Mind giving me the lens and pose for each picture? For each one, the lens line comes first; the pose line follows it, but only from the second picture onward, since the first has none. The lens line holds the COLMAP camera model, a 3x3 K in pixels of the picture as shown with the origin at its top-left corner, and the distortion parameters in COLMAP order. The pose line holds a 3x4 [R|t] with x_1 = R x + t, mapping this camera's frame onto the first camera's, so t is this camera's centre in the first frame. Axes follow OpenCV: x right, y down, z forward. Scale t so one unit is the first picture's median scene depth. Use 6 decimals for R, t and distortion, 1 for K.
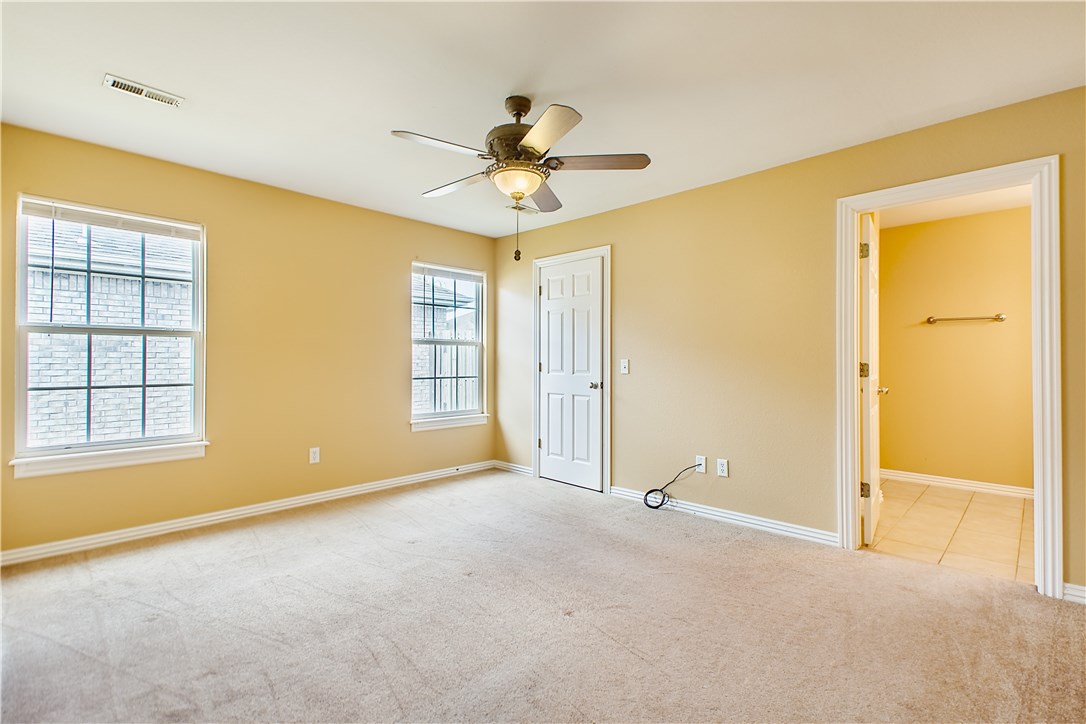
lens RADIAL K [[501.5, 0, 537.9], [0, 501.5, 356.3], [0, 0, 1]] dist [0.031555, -0.013363]
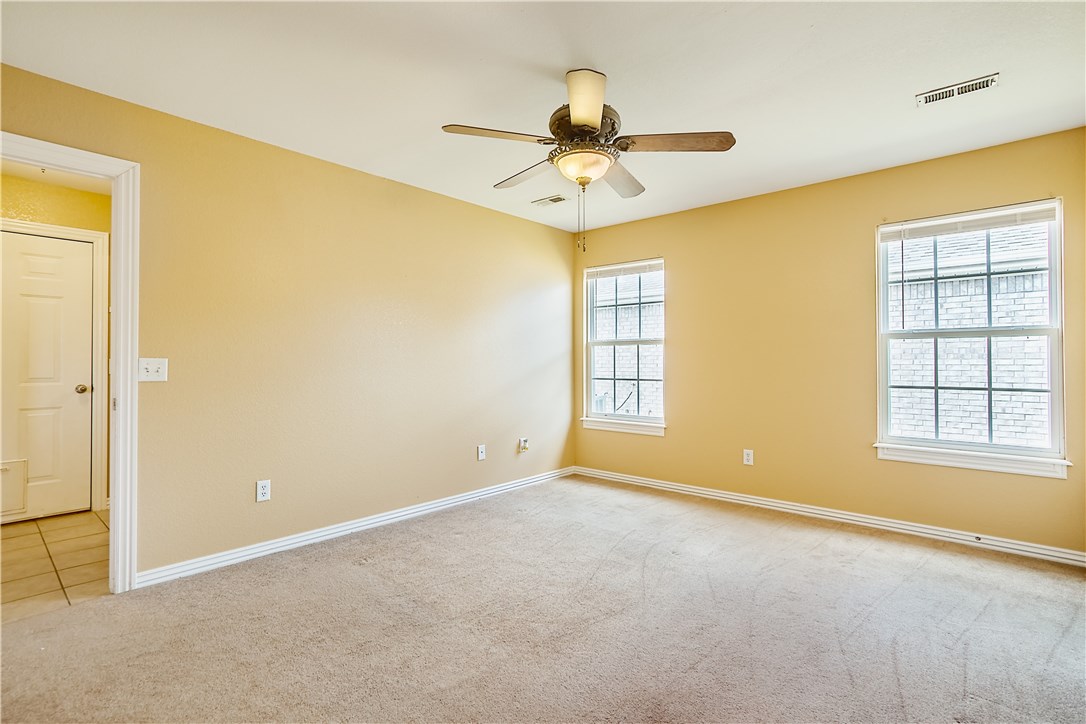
lens RADIAL K [[502.2, 0, 543.2], [0, 502.2, 356.4], [0, 0, 1]] dist [-0.001281, 0.000101]
pose [[0.065188, -0.012138, -0.997799, 0.116540], [0.008744, 0.999895, -0.011593, 0.001262], [0.997835, -0.007969, 0.065287, 0.119006]]
